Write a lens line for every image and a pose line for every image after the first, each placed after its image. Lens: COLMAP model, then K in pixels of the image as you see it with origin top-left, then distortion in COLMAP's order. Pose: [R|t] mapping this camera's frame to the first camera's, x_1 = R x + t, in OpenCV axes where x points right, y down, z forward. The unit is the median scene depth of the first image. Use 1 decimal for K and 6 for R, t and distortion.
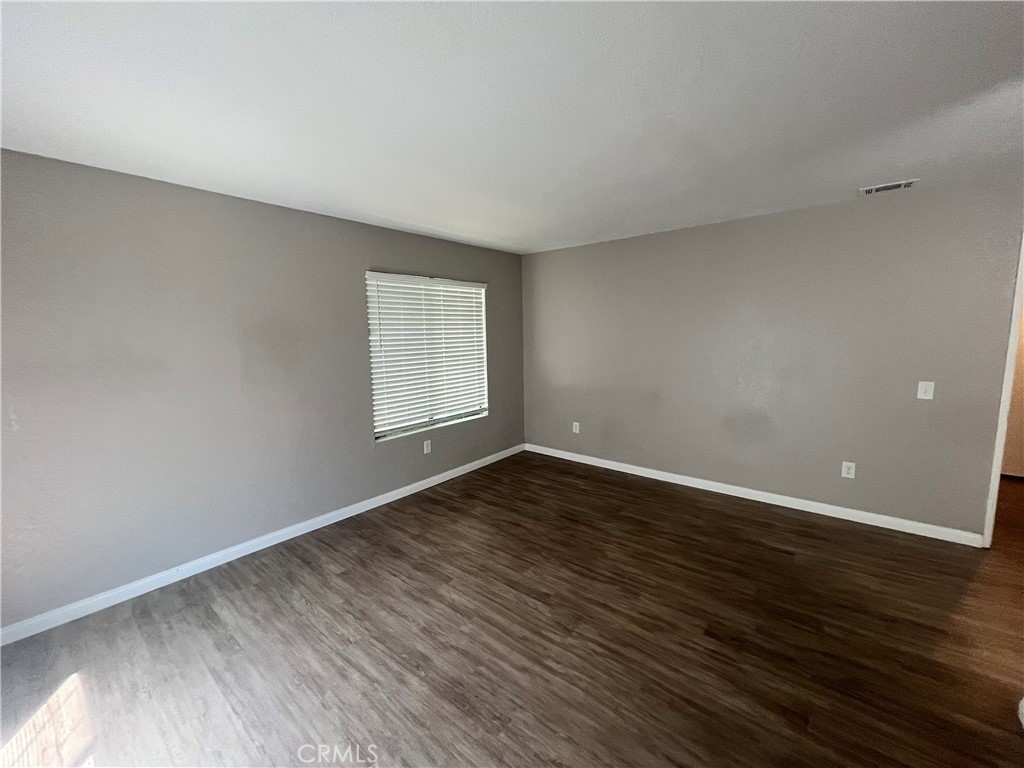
lens RADIAL K [[413.3, 0, 509.5], [0, 413.3, 389.4], [0, 0, 1]] dist [-0.002485, -0.000243]
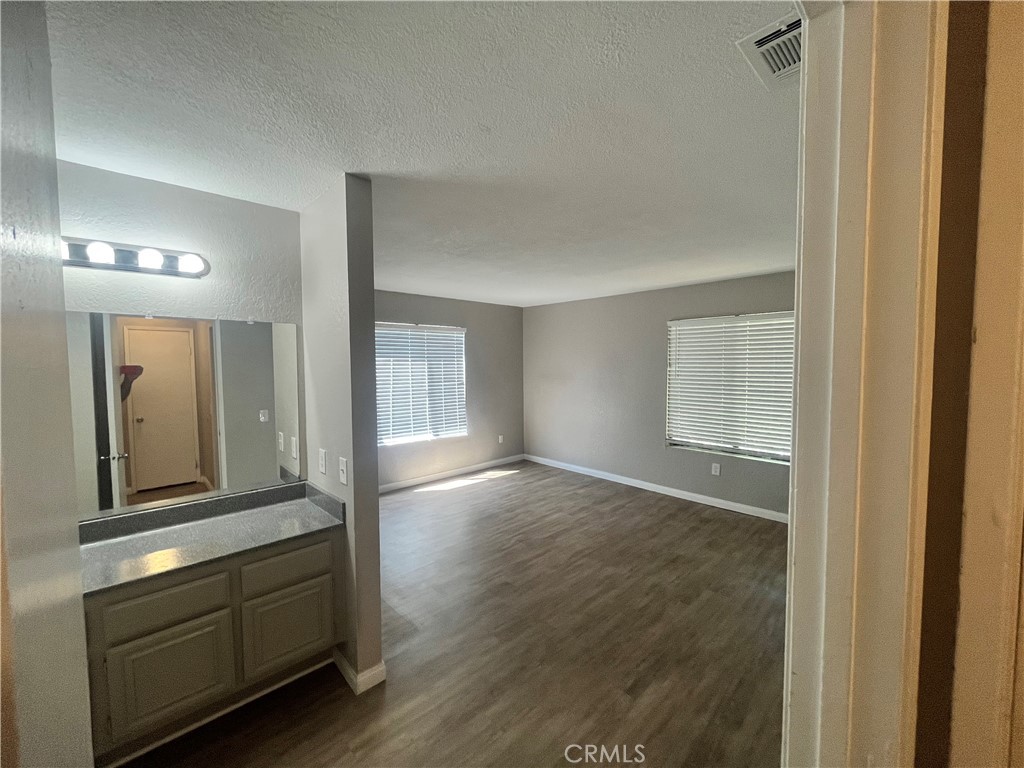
lens RADIAL K [[413.3, 0, 510.0], [0, 413.3, 382.4], [0, 0, 1]] dist [-0.002485, -0.000243]
pose [[-0.120945, 0.067565, -0.990357, 1.316992], [-0.139293, 0.986654, 0.084323, -0.147074], [0.982838, 0.148148, -0.109919, 0.767802]]
